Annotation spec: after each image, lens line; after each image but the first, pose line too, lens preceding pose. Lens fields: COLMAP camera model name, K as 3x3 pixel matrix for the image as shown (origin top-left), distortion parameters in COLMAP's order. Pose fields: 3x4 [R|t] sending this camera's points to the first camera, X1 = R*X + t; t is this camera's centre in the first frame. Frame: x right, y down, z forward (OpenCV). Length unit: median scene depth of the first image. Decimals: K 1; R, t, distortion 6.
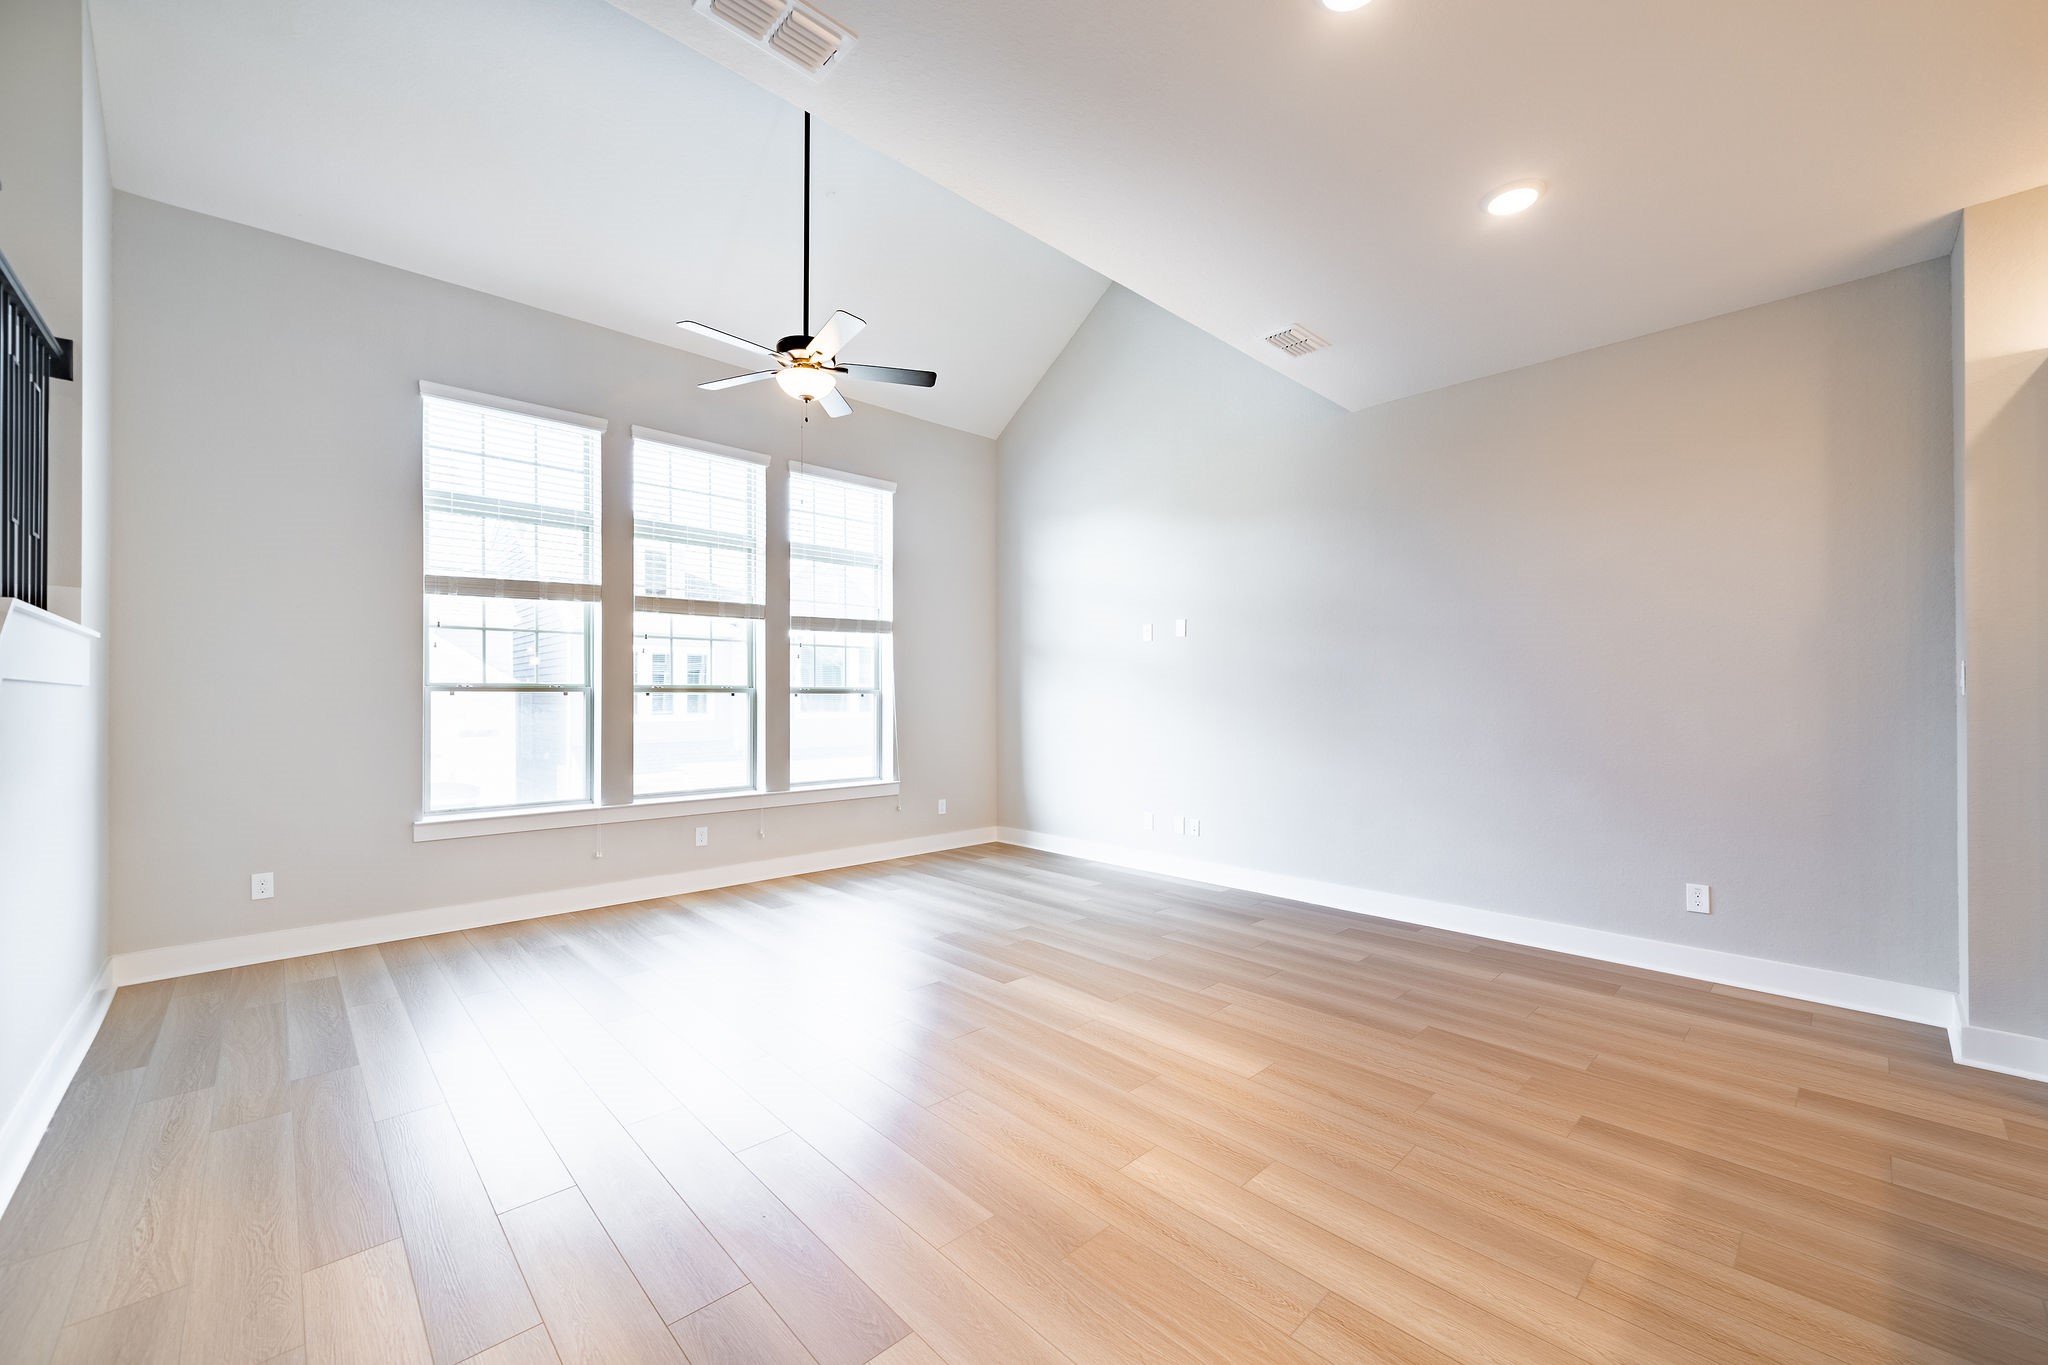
lens RADIAL K [[808.8, 0, 1017.9], [0, 808.8, 686.1], [0, 0, 1]] dist [0.003260, -0.002075]
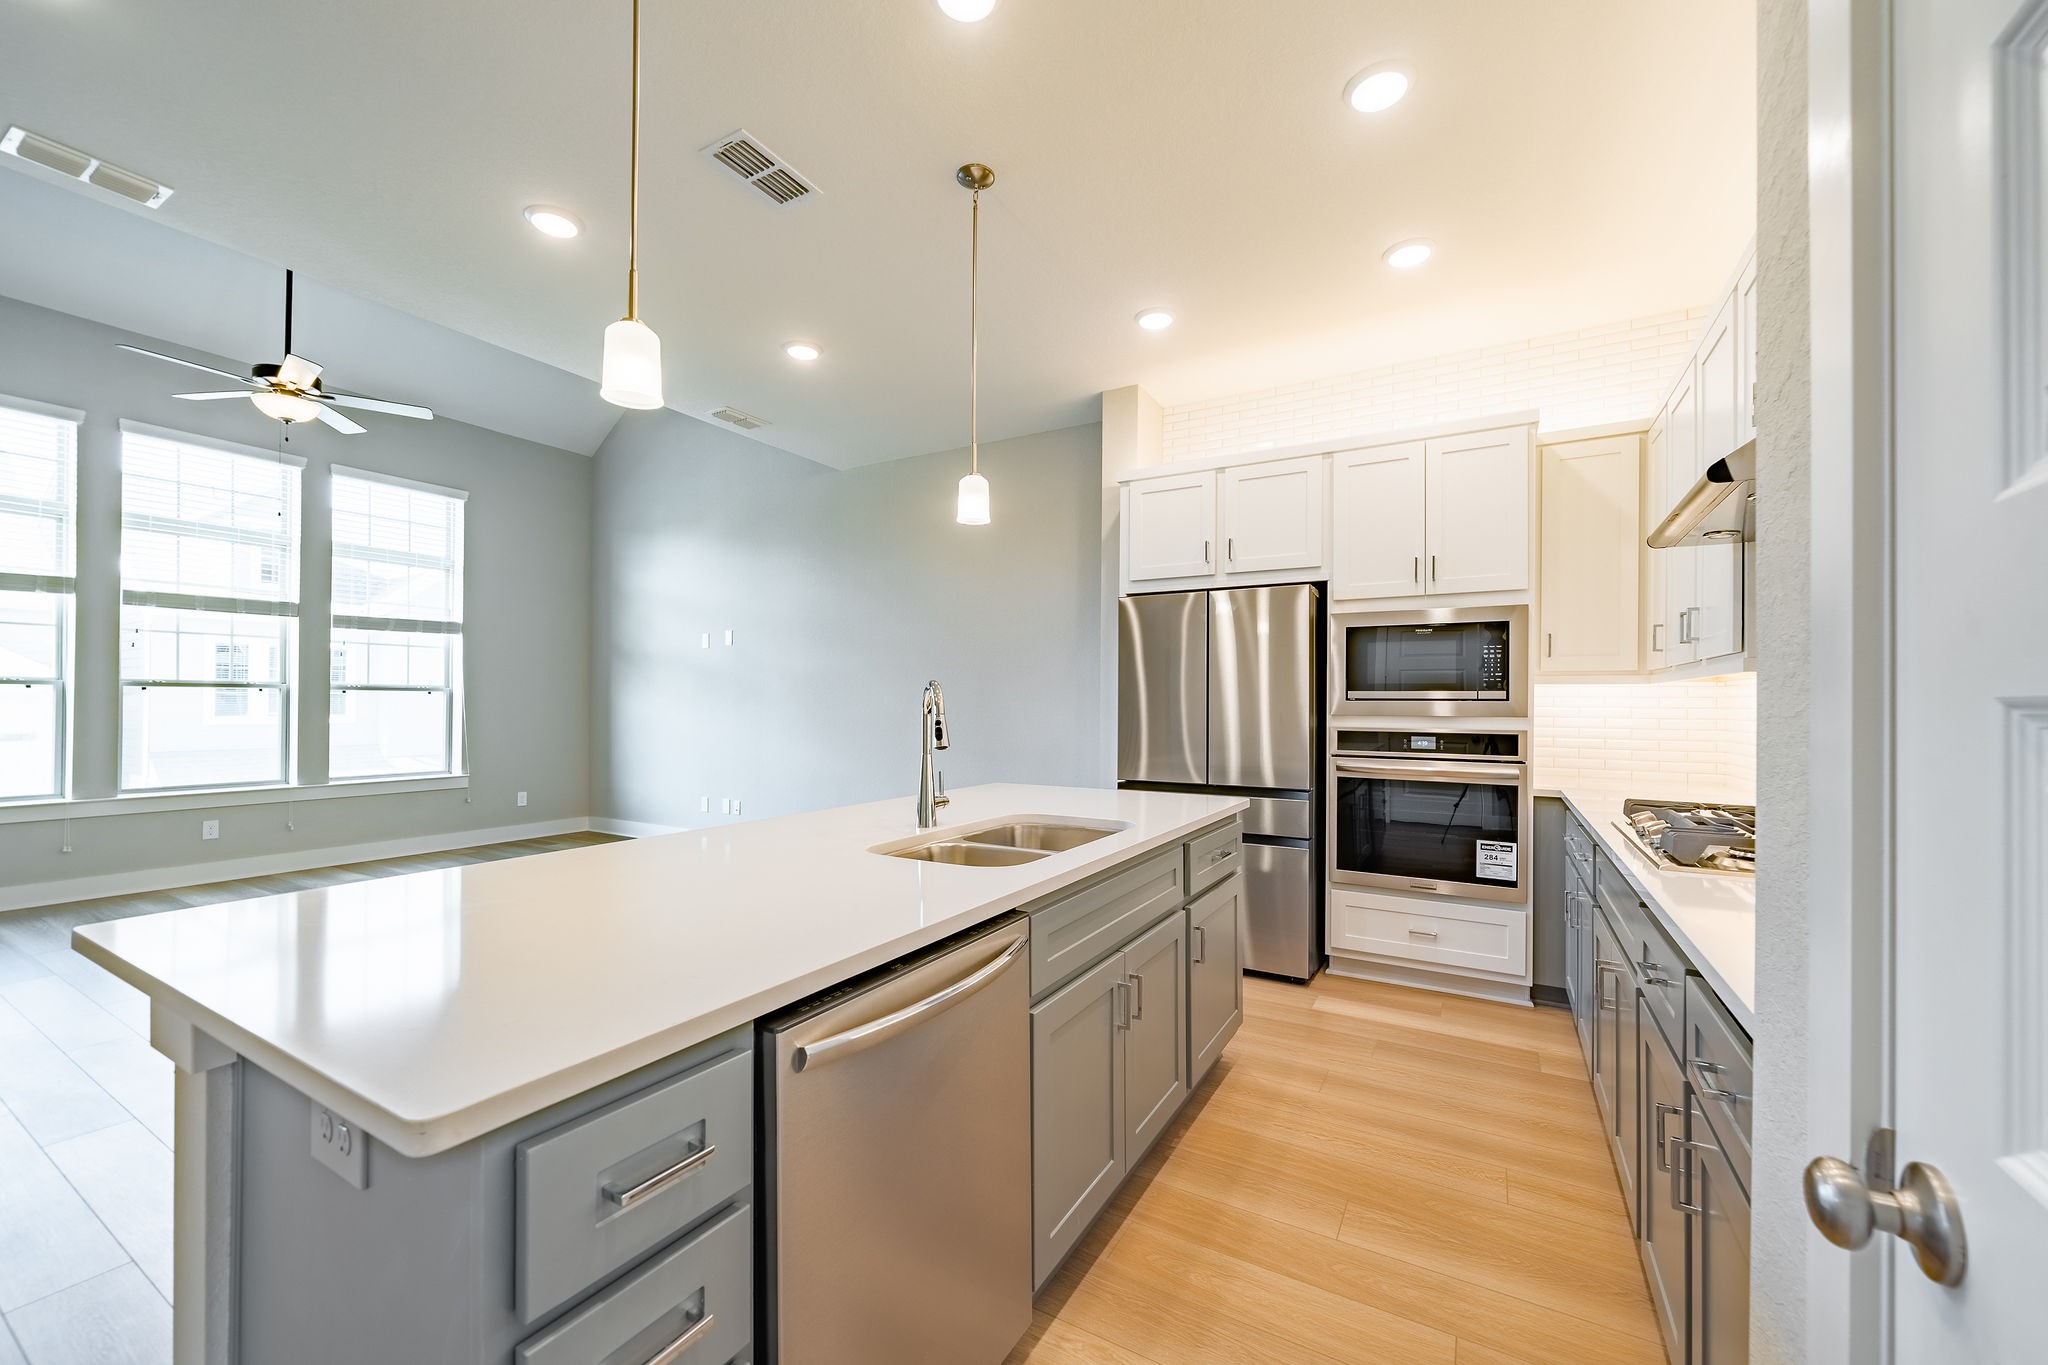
lens RADIAL K [[808.8, 0, 1026.1], [0, 808.8, 691.9], [0, 0, 1]] dist [0.003260, -0.002075]
pose [[0.960585, 0.010780, 0.277778, 0.312079], [-0.011237, 0.999937, 0.000052, 0.001769], [-0.277760, -0.003172, 0.960645, -0.262043]]
